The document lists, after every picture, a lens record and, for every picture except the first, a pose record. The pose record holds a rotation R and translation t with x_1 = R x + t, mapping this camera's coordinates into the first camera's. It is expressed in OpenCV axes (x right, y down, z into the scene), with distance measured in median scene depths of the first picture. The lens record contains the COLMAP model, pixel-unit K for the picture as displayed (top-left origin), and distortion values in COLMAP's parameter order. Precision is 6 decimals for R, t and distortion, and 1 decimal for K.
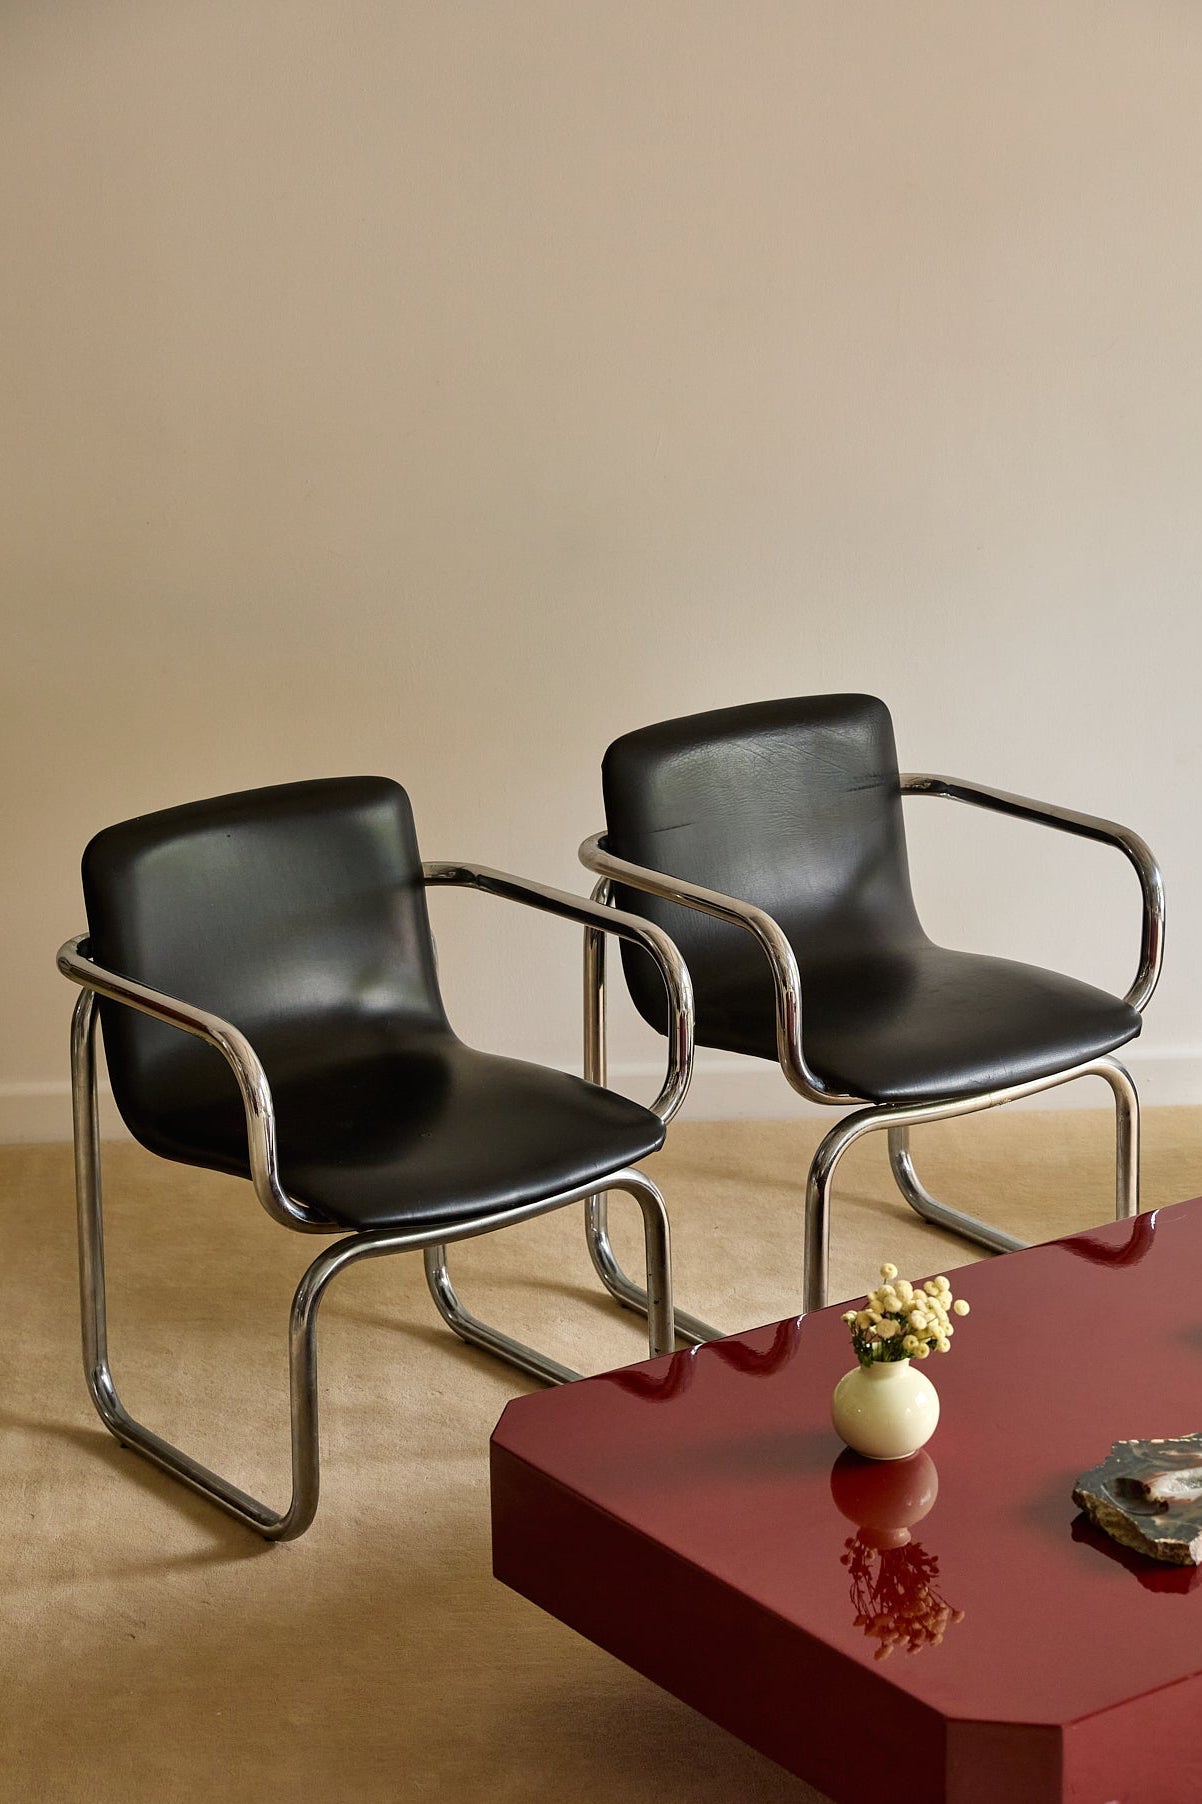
lens RADIAL K [[3974.8, 0, 601.0], [0, 3974.8, 902.0], [0, 0, 1]] dist [-0.019148, -0.028172]
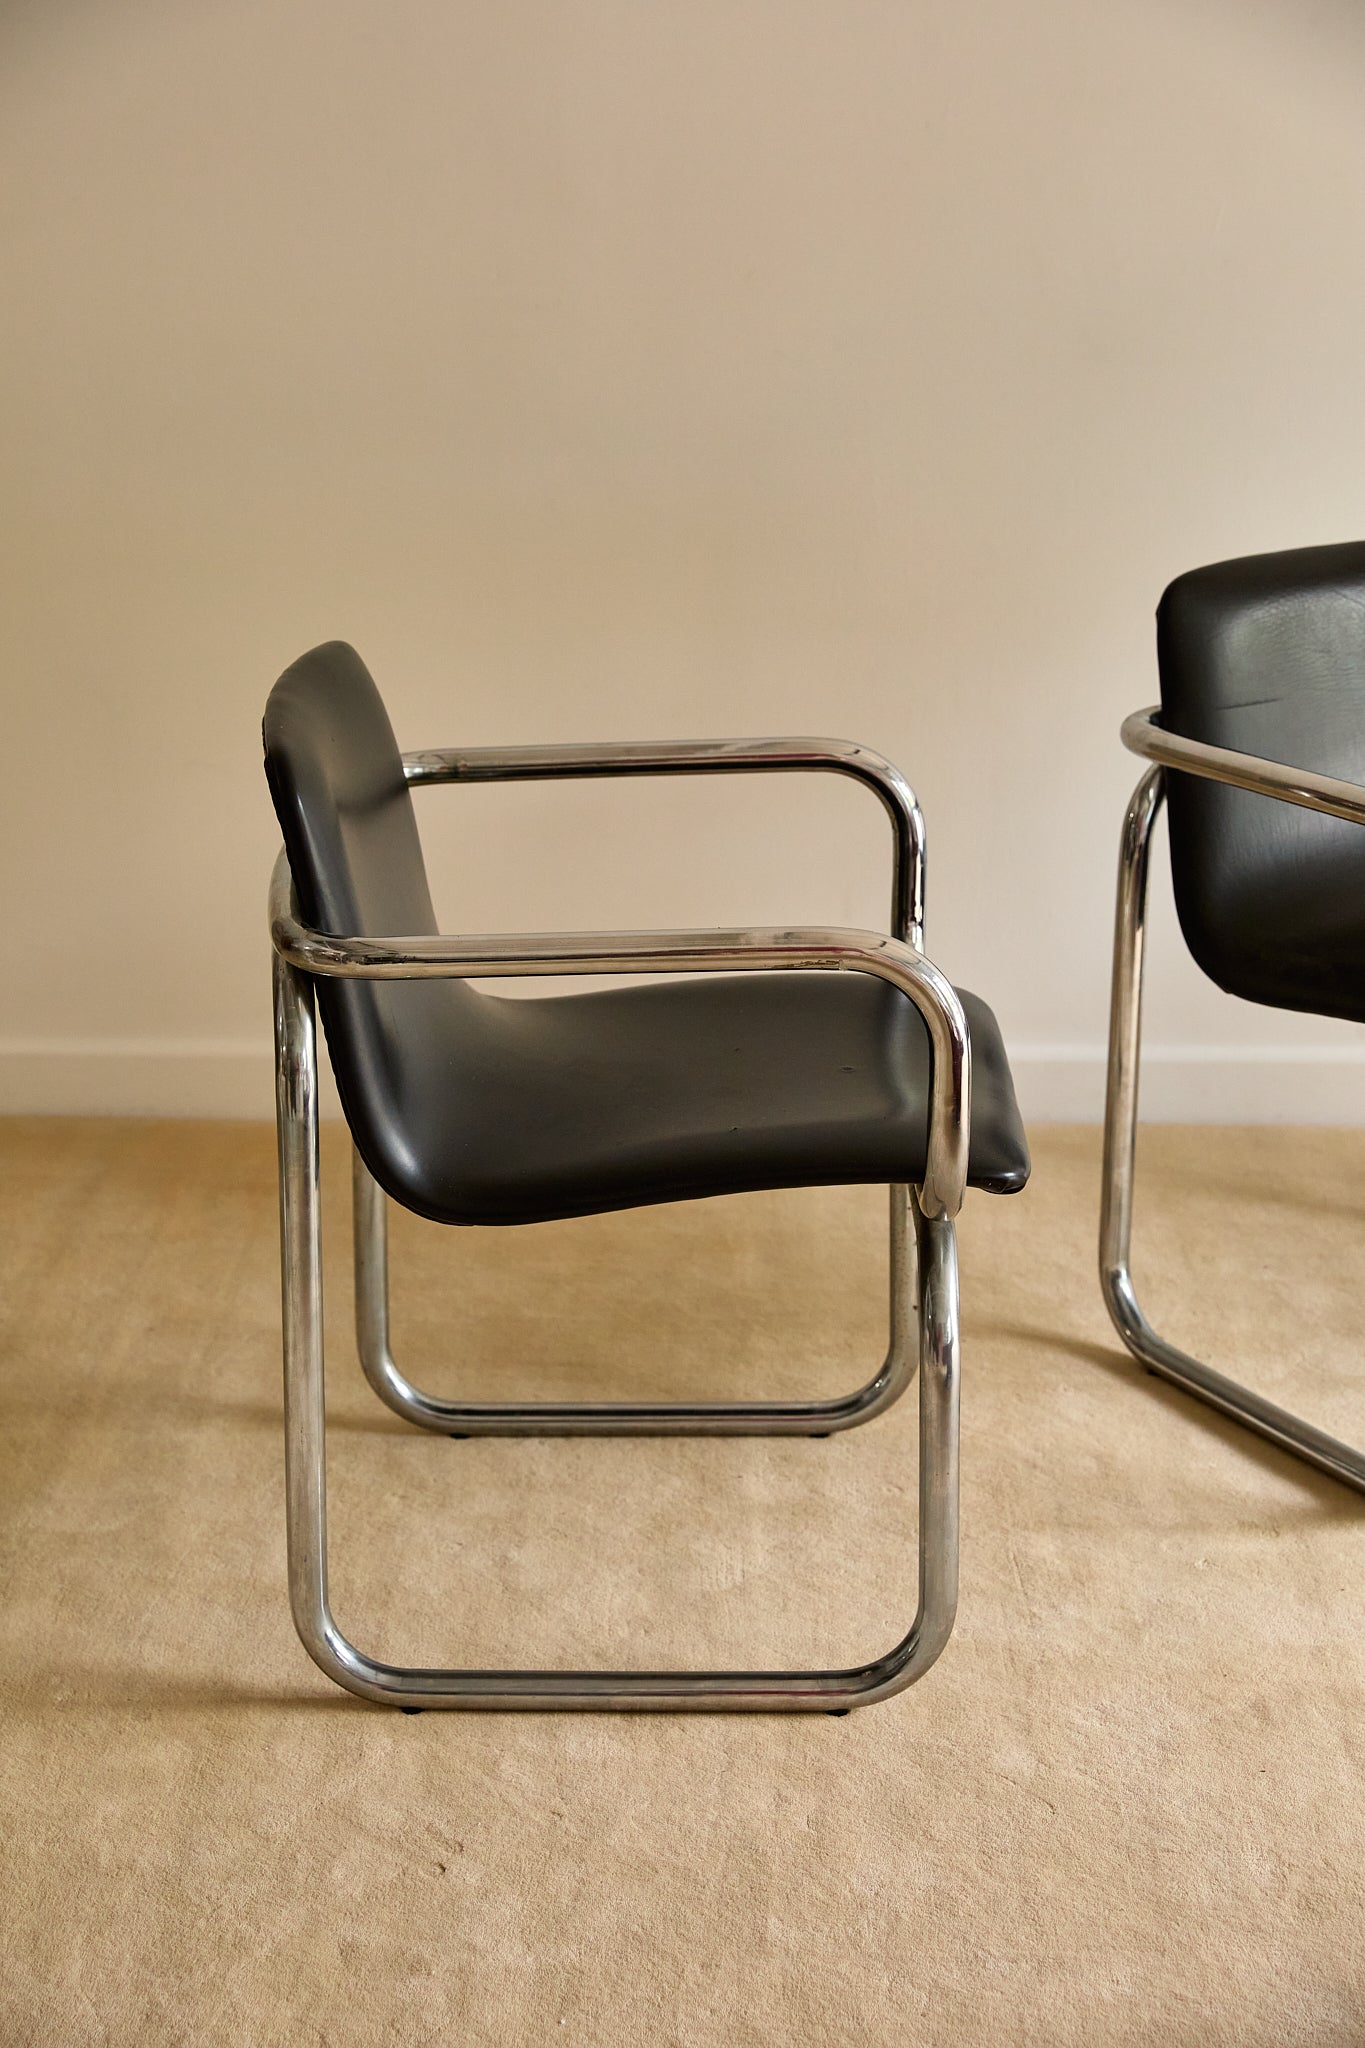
lens RADIAL K [[3485.1, 0, 661.8], [0, 3485.1, 1048.9], [0, 0, 1]] dist [-0.025627, -0.148086]
pose [[0.996291, 0.037467, -0.077467, -0.037130], [-0.035242, 0.998932, 0.029893, 0.028450], [0.078504, -0.027052, 0.996547, 0.378920]]
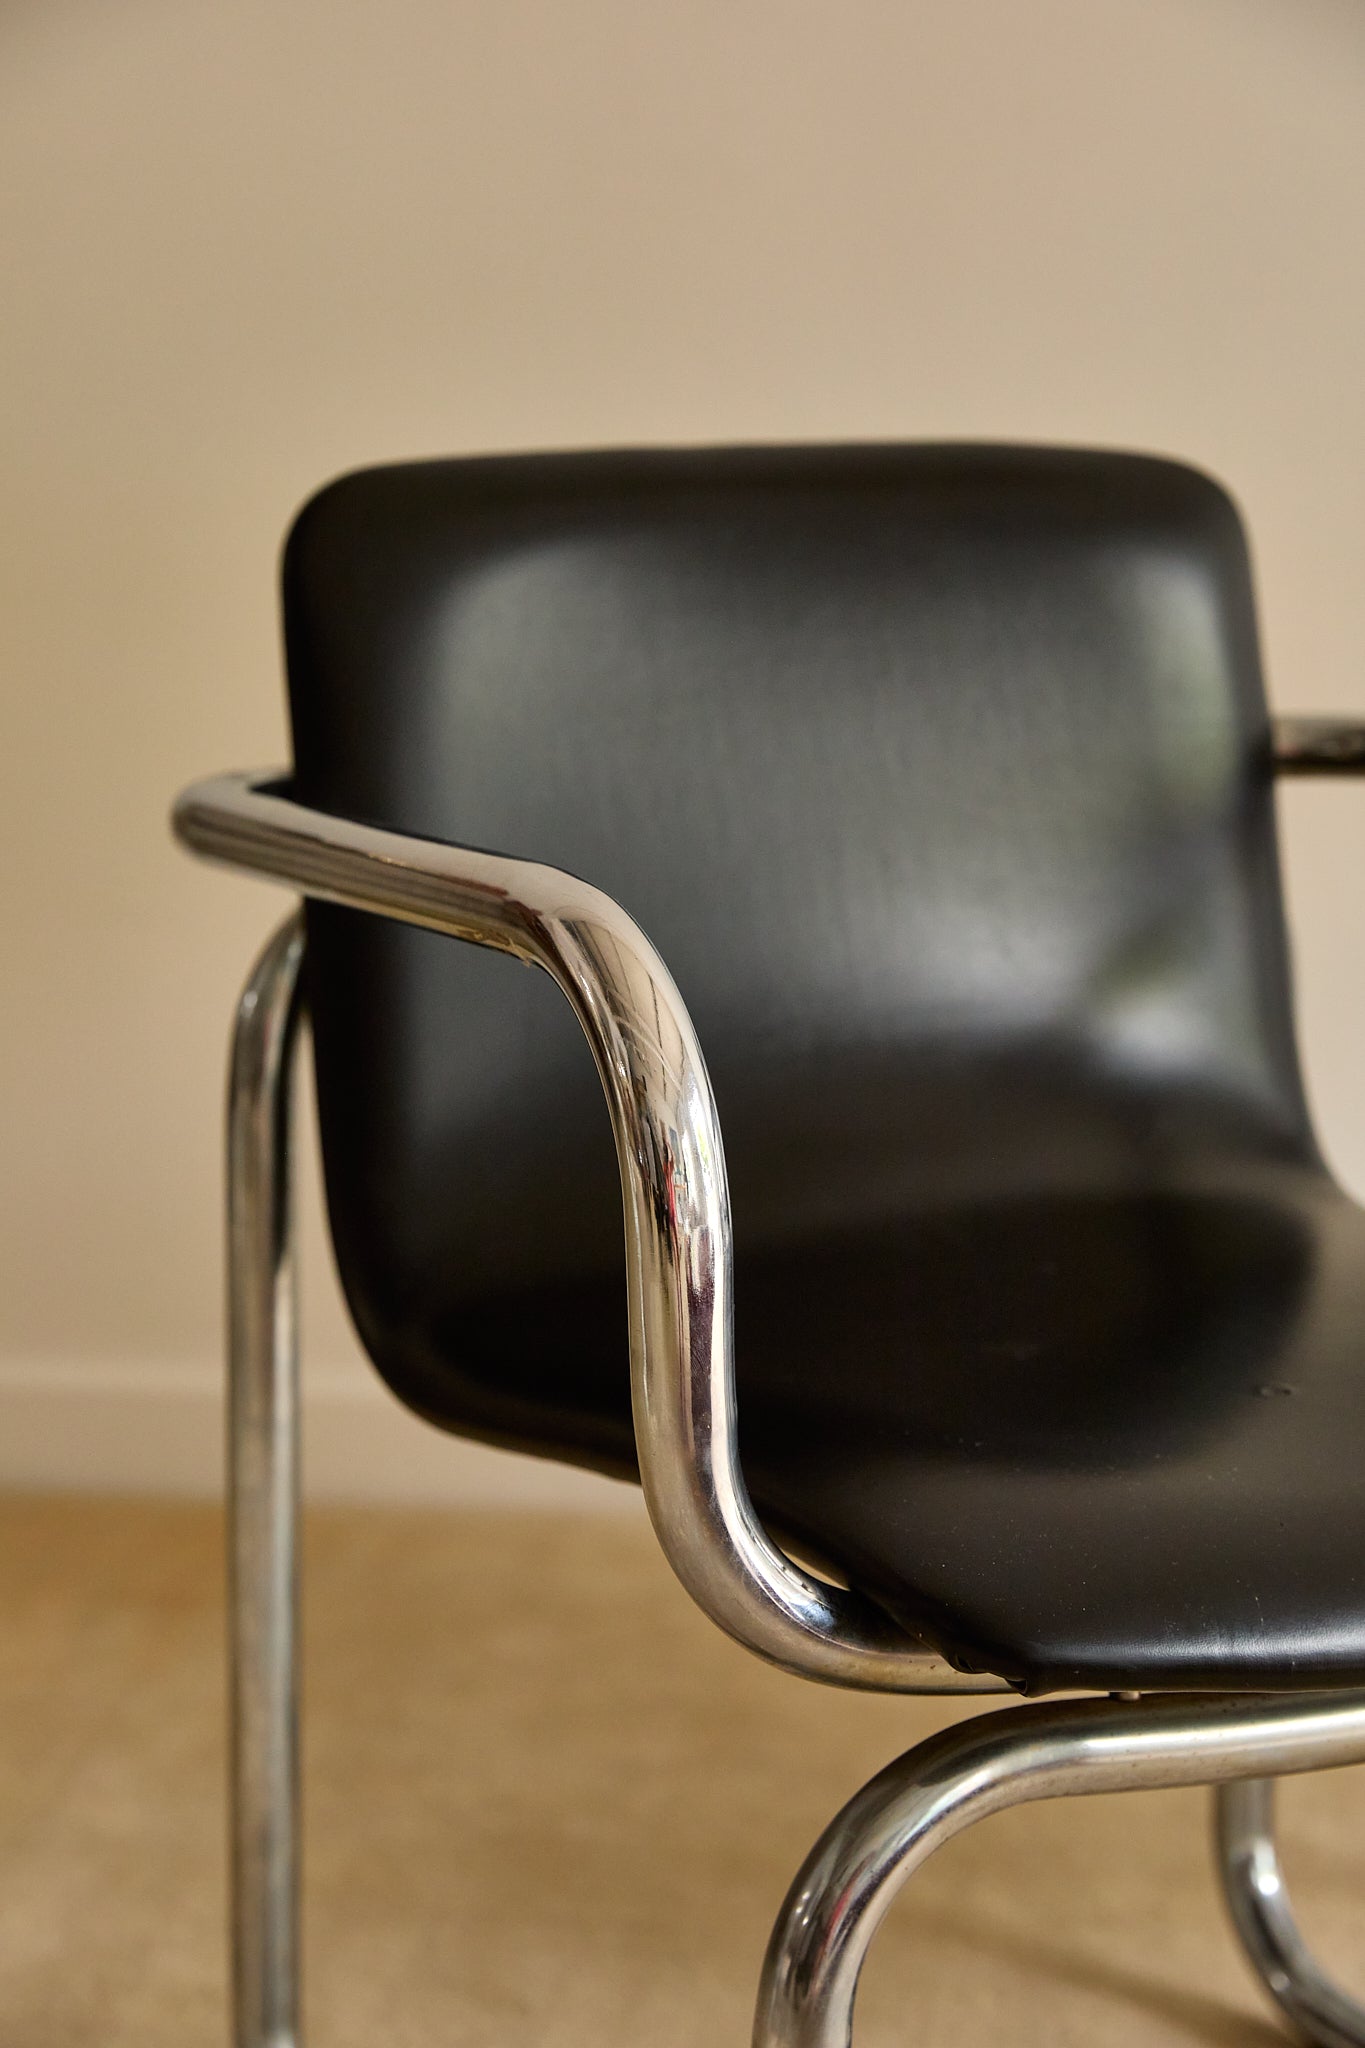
lens RADIAL K [[3786.0, 0, 675.1], [0, 3786.0, 1079.7], [0, 0, 1]] dist [-0.044349, -0.027610]
pose [[0.983308, 0.049378, -0.175119, -0.036279], [-0.066787, 0.993239, -0.094952, 0.059216], [0.169246, 0.105063, 0.979958, 0.648947]]
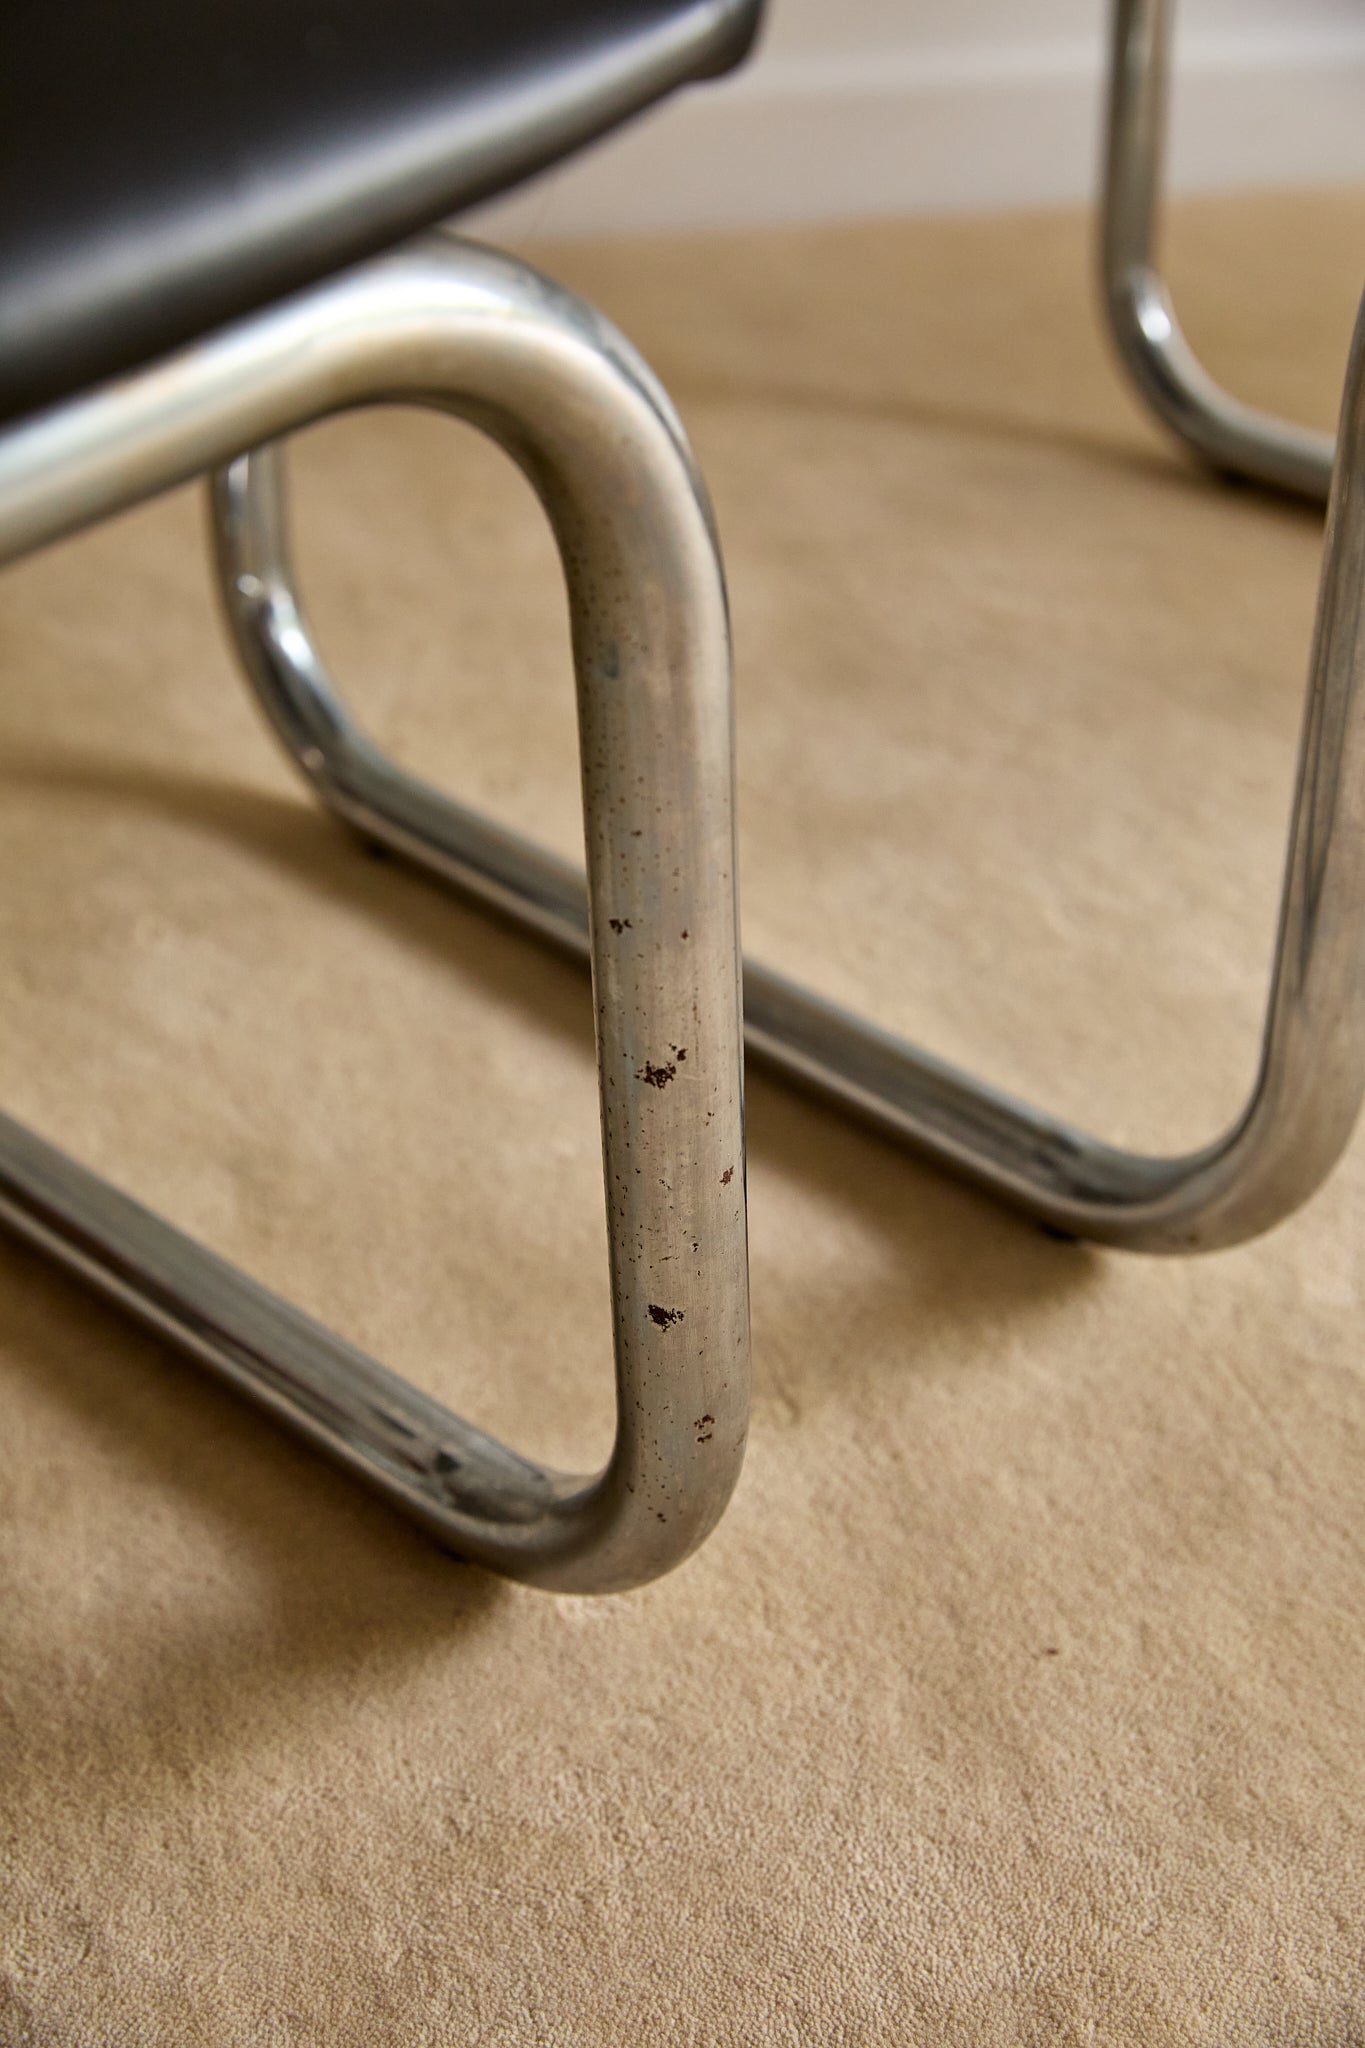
lens RADIAL K [[2848.5, 0, 682.5], [0, 2848.5, 1024.0], [0, 0, 1]] dist [-0.073436, -0.046020]
pose [[0.987197, -0.081452, 0.137138, -0.001409], [0.040782, 0.960099, 0.276670, 0.060916], [-0.154201, -0.267535, 0.951129, 0.831383]]
